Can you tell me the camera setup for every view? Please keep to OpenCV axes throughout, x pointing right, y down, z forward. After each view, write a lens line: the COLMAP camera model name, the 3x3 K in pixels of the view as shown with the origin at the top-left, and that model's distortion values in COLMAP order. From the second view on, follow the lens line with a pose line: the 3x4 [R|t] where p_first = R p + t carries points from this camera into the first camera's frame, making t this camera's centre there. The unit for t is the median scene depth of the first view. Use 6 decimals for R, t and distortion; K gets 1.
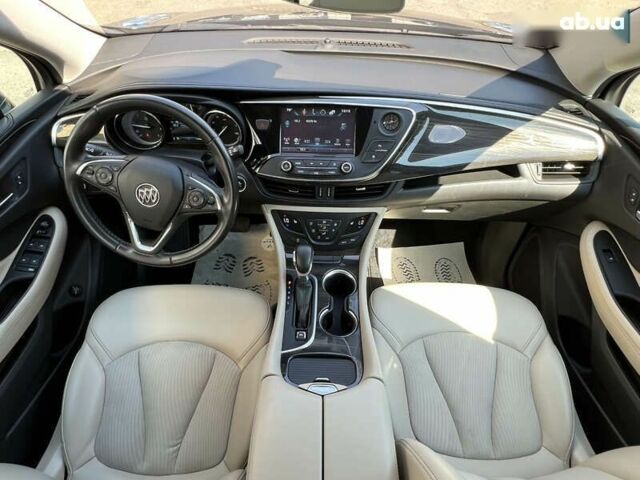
lens RADIAL K [[380.3, 0, 320.0], [0, 380.3, 240.0], [0, 0, 1]] dist [0.000651, 0.002273]
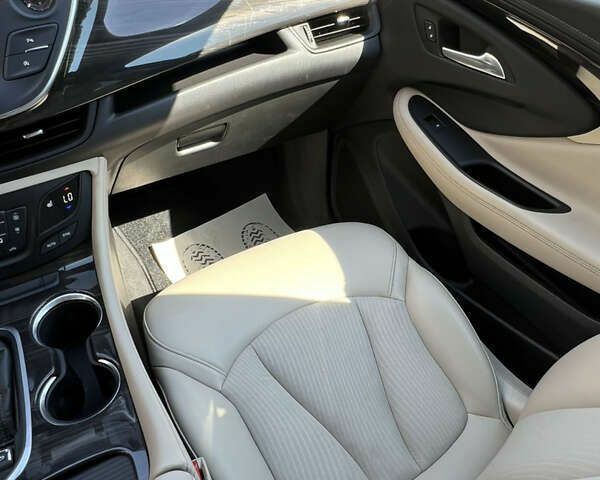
lens RADIAL K [[431.5, 0, 301.0], [0, 431.5, 220.7], [0, 0, 1]] dist [0.001314, -0.002180]
pose [[0.858488, -0.345658, 0.378839, 0.156989], [0.373938, 0.927453, -0.001160, 0.114737], [-0.350954, 0.142658, 0.925462, 0.335589]]
